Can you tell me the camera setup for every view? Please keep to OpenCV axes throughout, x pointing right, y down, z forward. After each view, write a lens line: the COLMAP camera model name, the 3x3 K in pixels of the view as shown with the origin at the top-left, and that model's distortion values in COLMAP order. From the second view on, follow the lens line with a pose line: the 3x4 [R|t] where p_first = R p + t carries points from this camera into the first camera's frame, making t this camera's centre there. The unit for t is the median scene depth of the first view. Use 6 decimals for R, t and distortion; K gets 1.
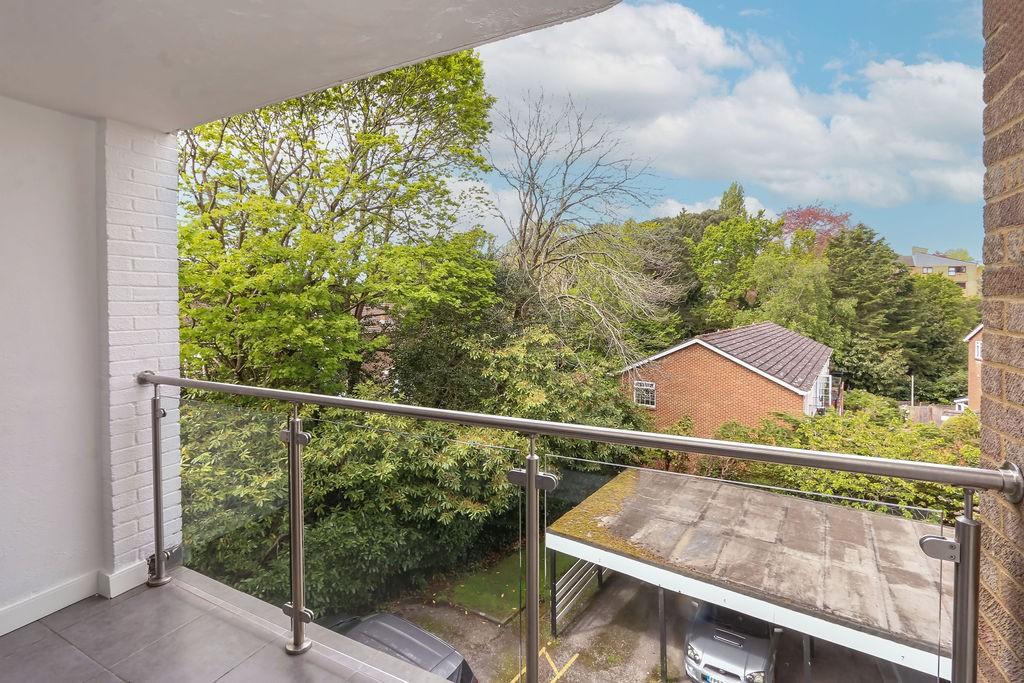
lens RADIAL K [[473.8, 0, 525.6], [0, 473.8, 315.9], [0, 0, 1]] dist [-0.020896, 0.000076]
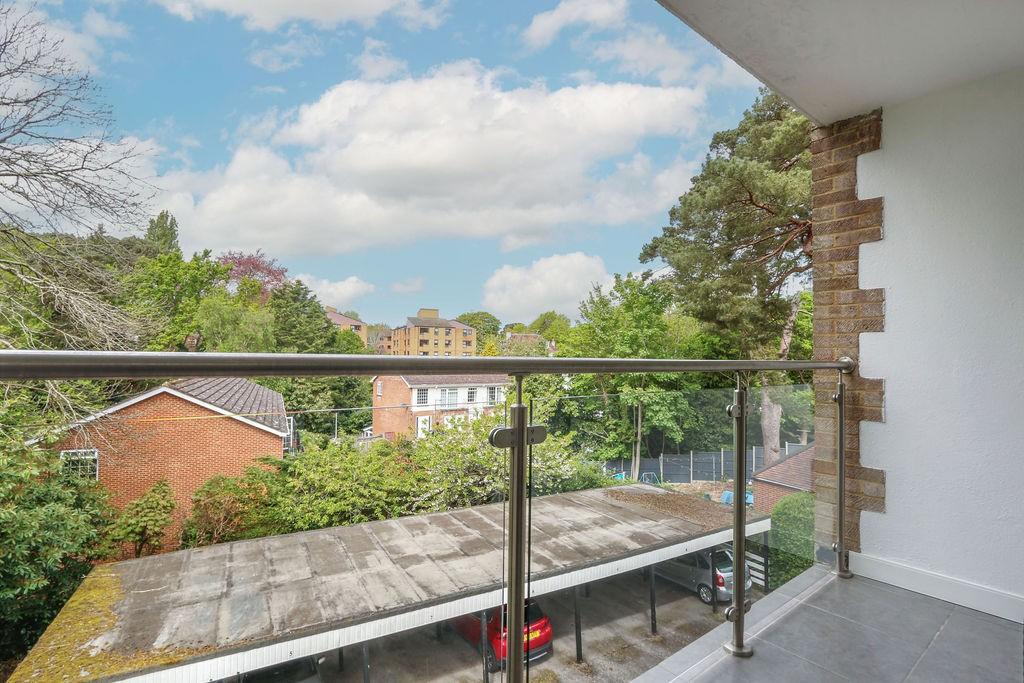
lens RADIAL K [[473.8, 0, 518.7], [0, 473.8, 359.8], [0, 0, 1]] dist [-0.020896, 0.000076]
pose [[0.442118, 0.002056, 0.896954, -0.111685], [0.013704, 0.999865, -0.009046, 0.018358], [-0.896852, 0.016291, 0.442031, 0.087040]]
